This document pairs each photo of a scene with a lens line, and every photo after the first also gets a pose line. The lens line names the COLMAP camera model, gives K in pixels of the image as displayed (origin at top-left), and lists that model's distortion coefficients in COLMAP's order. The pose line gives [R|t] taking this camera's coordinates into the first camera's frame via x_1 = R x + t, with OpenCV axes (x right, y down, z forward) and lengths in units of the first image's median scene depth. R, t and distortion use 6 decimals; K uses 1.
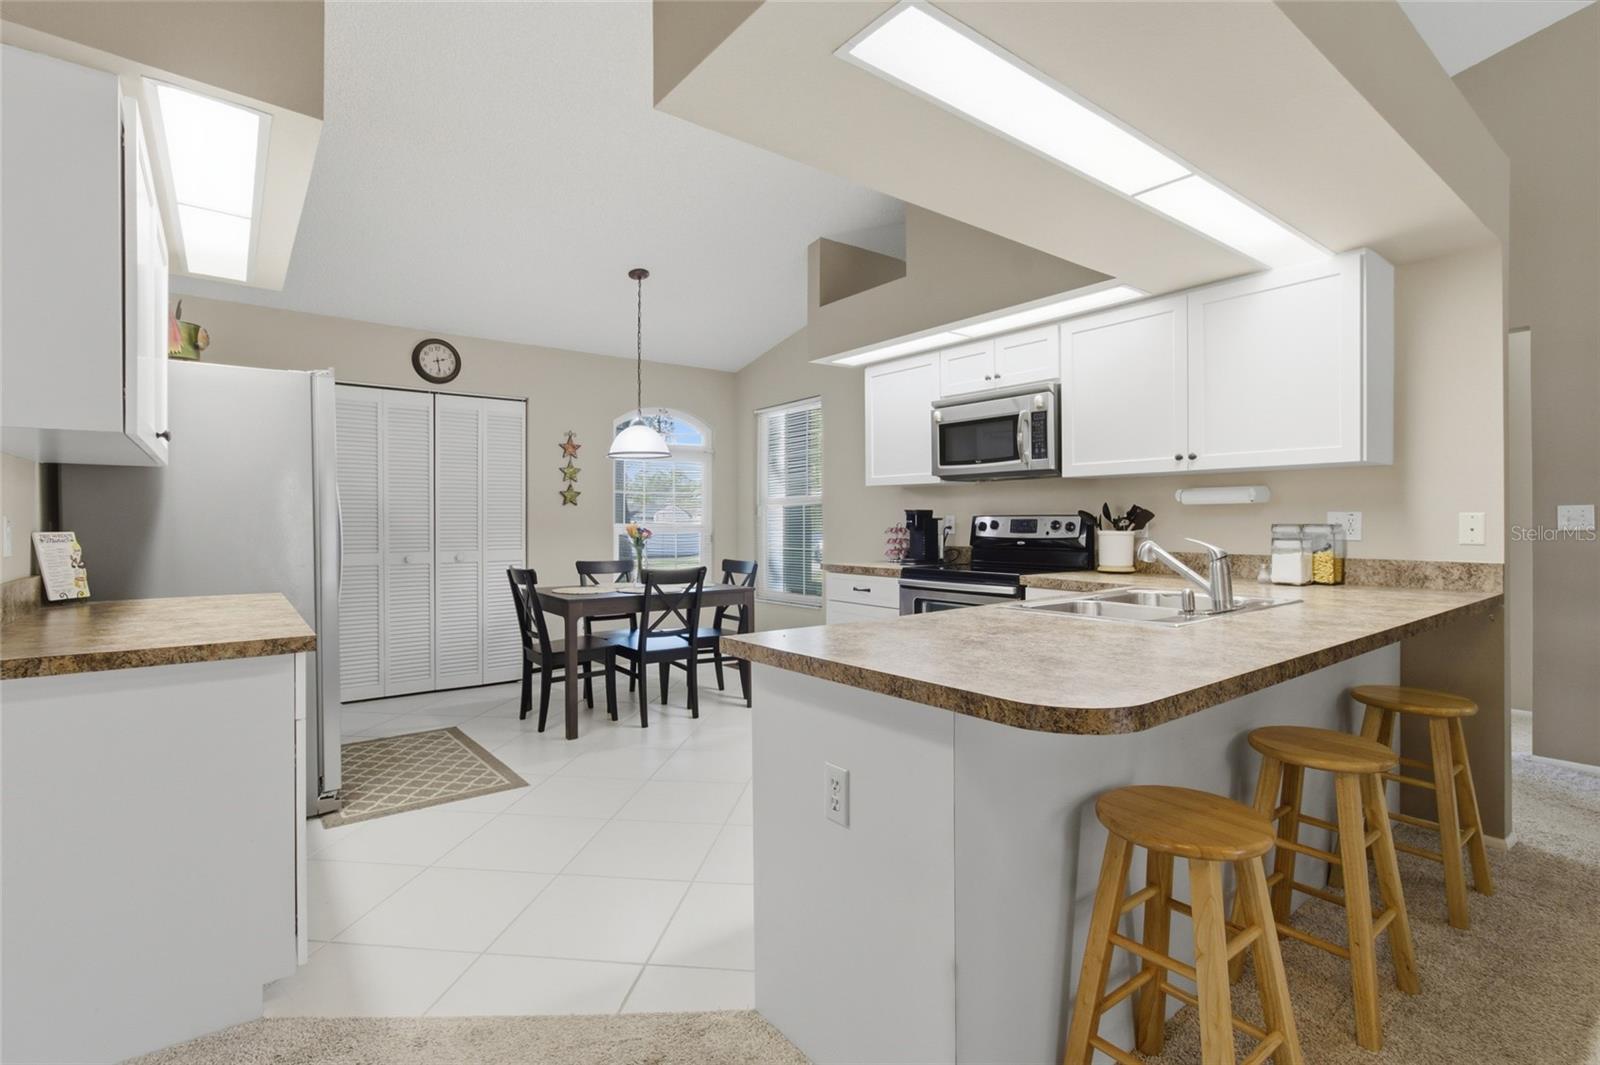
lens RADIAL K [[757.4, 0, 807.1], [0, 757.4, 513.2], [0, 0, 1]] dist [-0.017594, 0.013020]
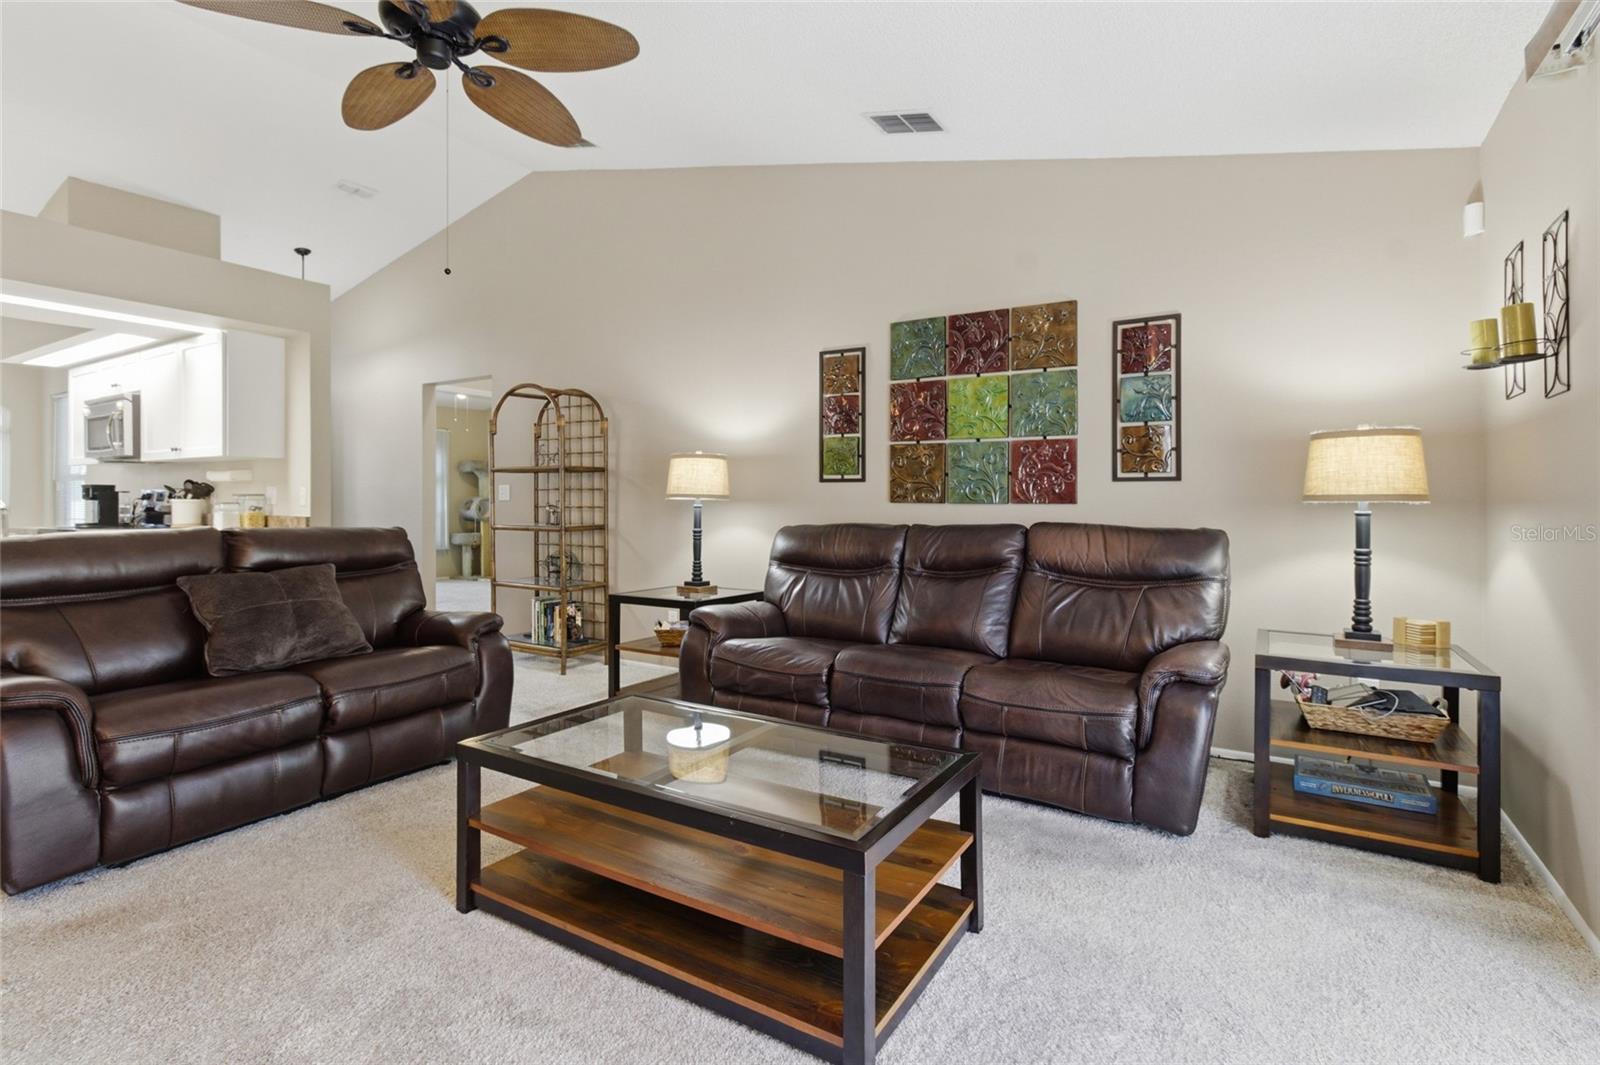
lens RADIAL K [[770.4, 0, 812.3], [0, 770.4, 502.7], [0, 0, 1]] dist [-0.021120, 0.015083]
pose [[0.934302, 0.004901, 0.356448, 0.890738], [-0.007709, 0.999949, 0.006457, 0.009650], [-0.356398, -0.008780, 0.934293, -0.693058]]
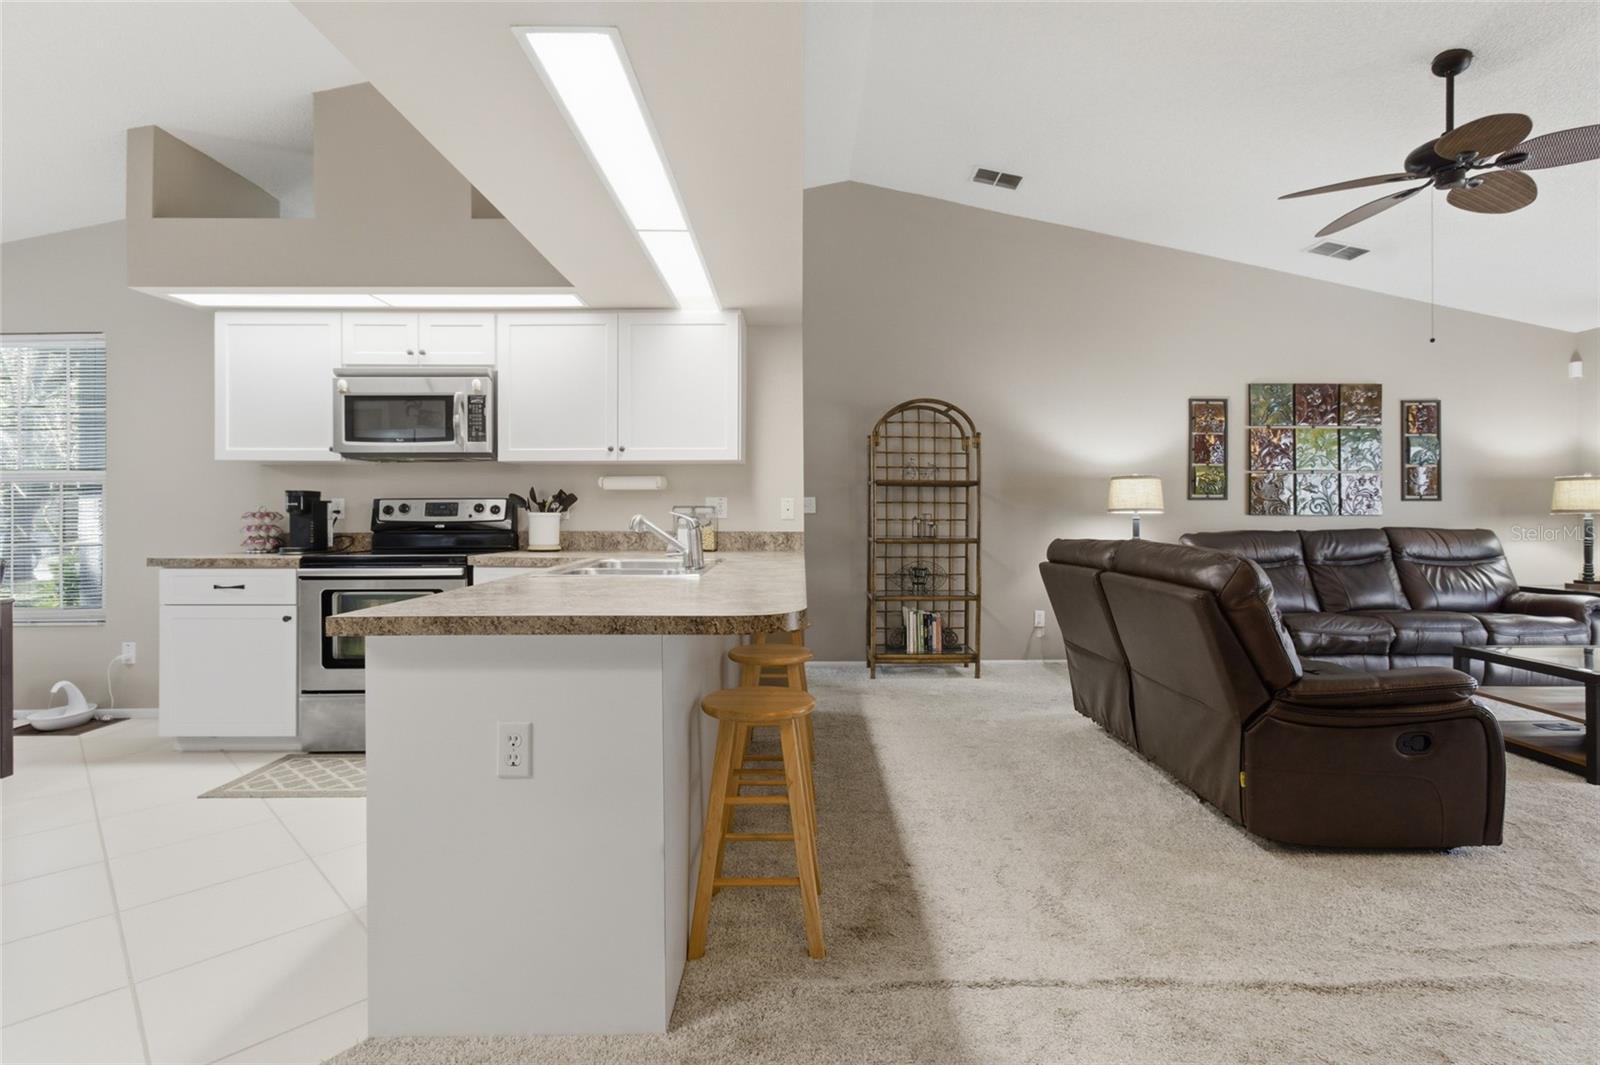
lens RADIAL K [[757.4, 0, 807.1], [0, 757.4, 513.2], [0, 0, 1]] dist [-0.017594, 0.013020]
pose [[0.605913, 0.005208, 0.795514, -0.206812], [-0.007669, 0.999970, -0.000705, 0.019230], [-0.795494, -0.005674, 0.605935, 0.026626]]
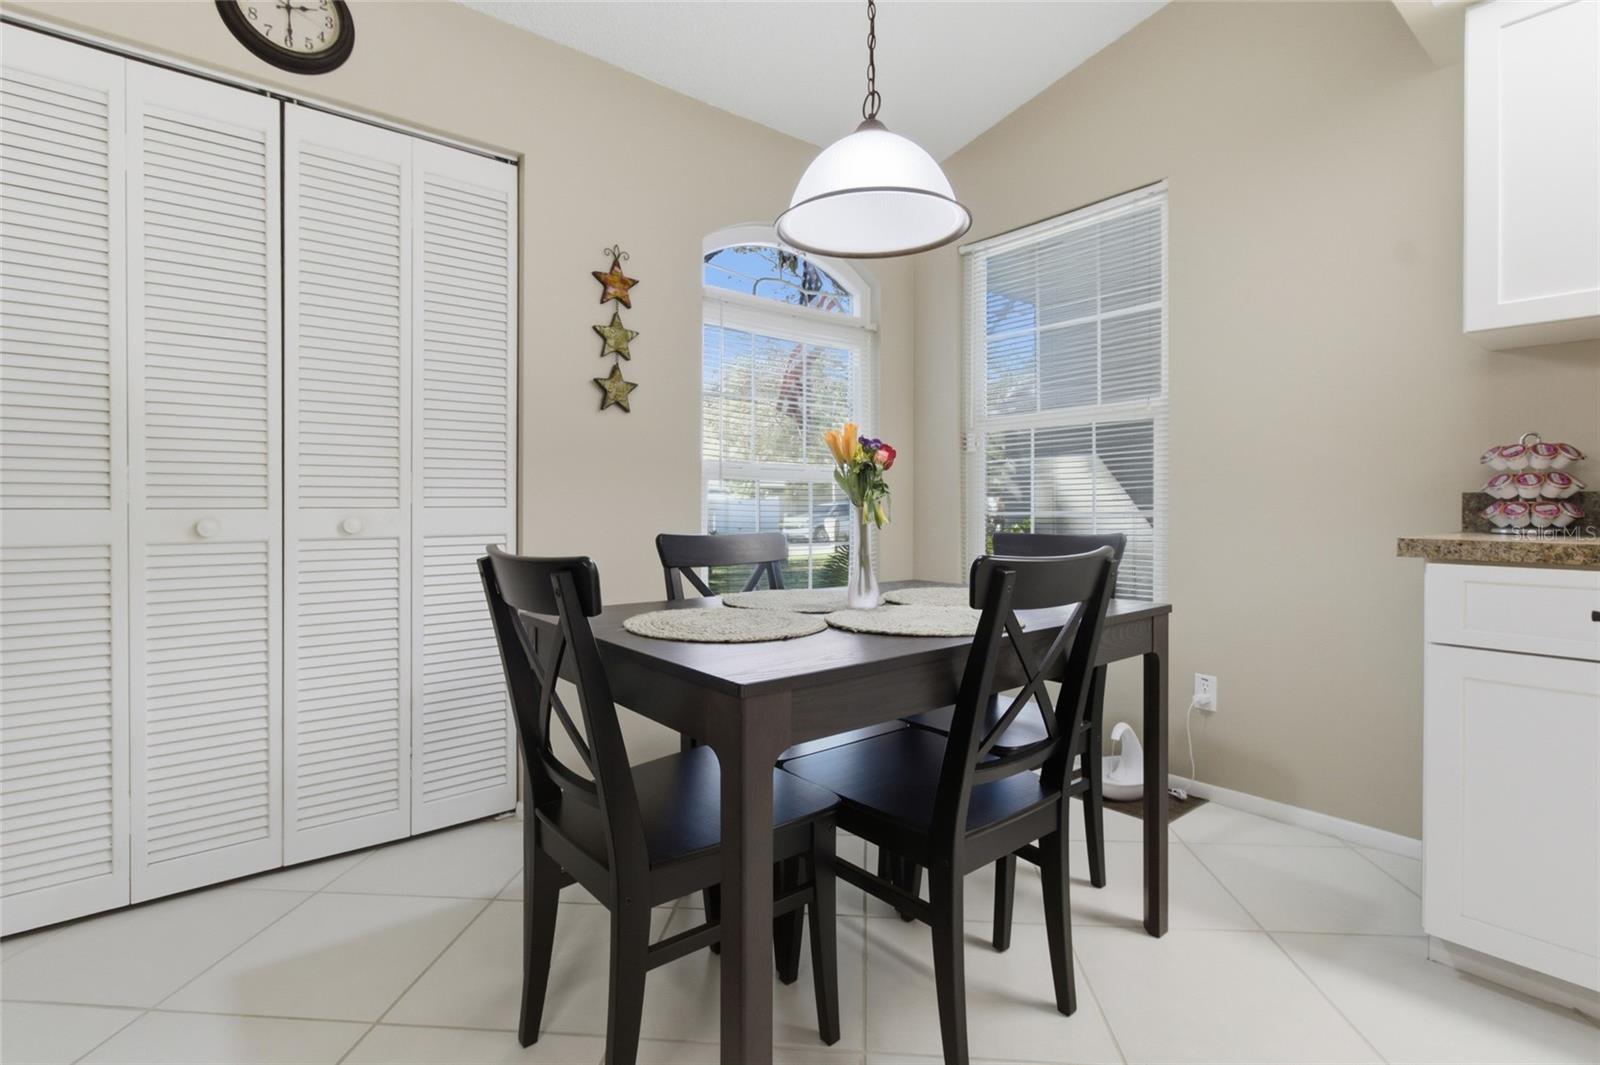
lens RADIAL K [[770.4, 0, 812.3], [0, 770.4, 502.7], [0, 0, 1]] dist [-0.021120, 0.015083]
pose [[0.998946, 0.002993, 0.045807, -0.301068], [-0.003411, 0.999953, 0.009053, 0.053776], [-0.045778, -0.009200, 0.998909, 0.745413]]
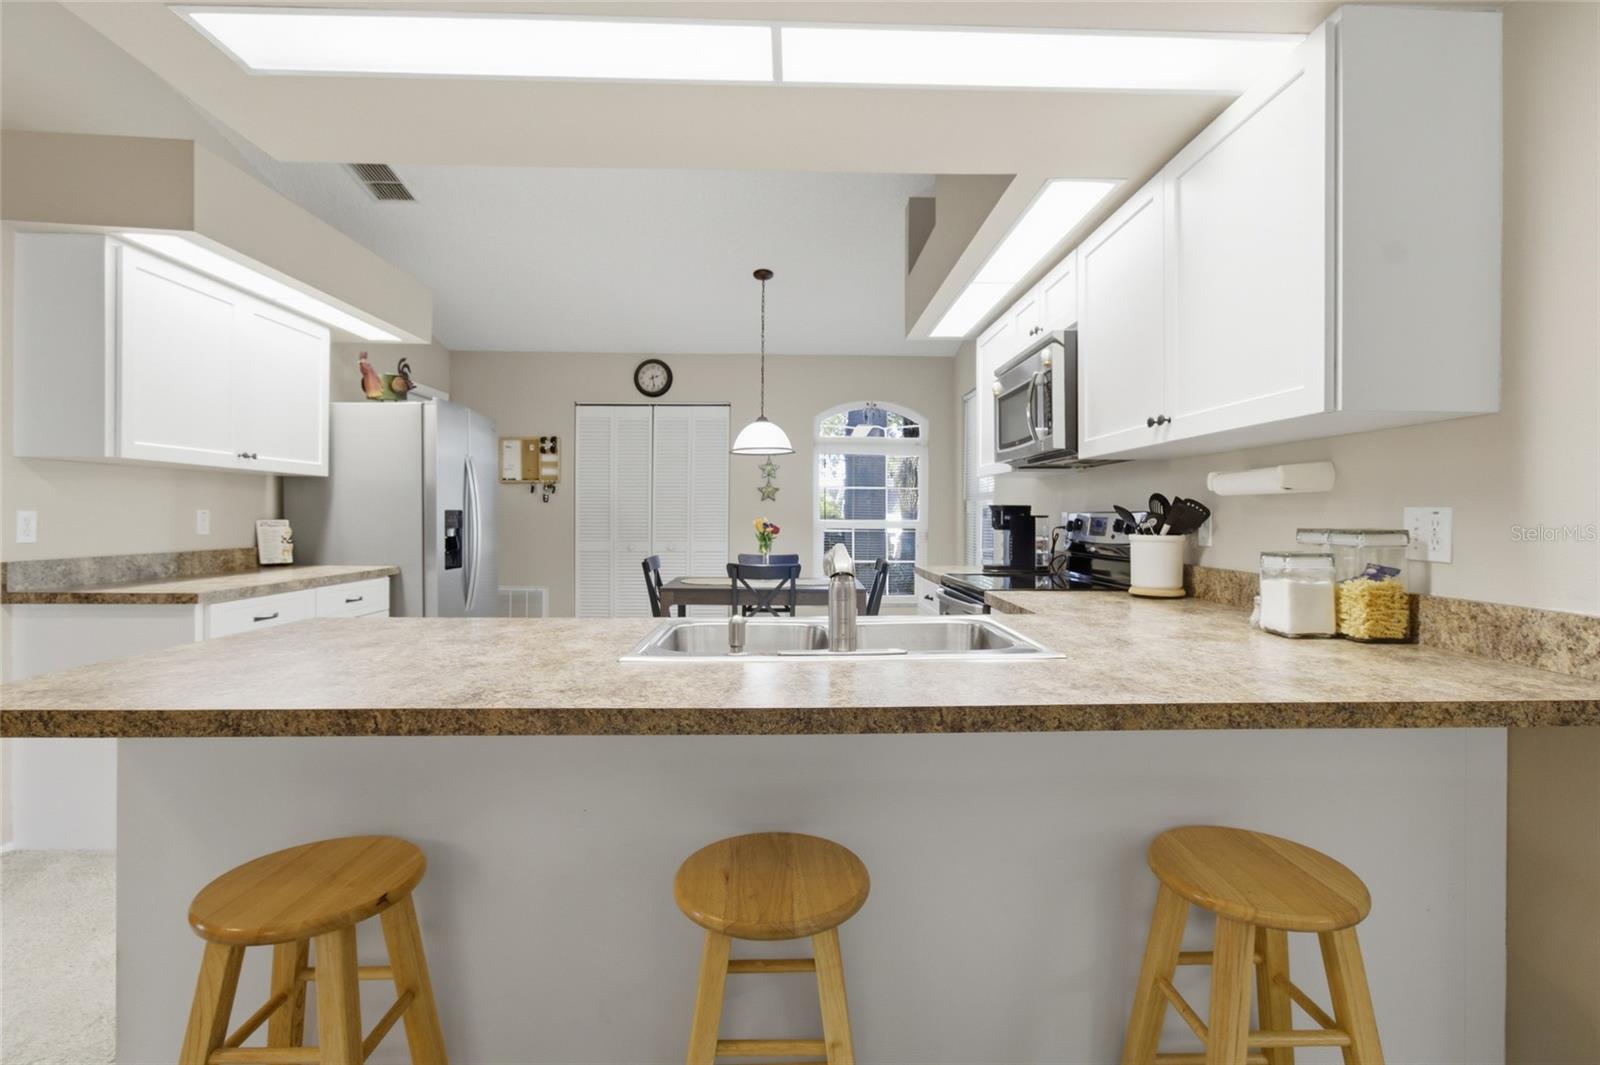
lens RADIAL K [[764.3, 0, 807.8], [0, 764.3, 503.8], [0, 0, 1]] dist [-0.005455, -0.000041]
pose [[0.808727, -0.002380, -0.588180, 0.497920], [-0.001659, 0.999979, -0.006328, 0.000058], [0.588182, 0.006093, 0.808705, 0.231015]]
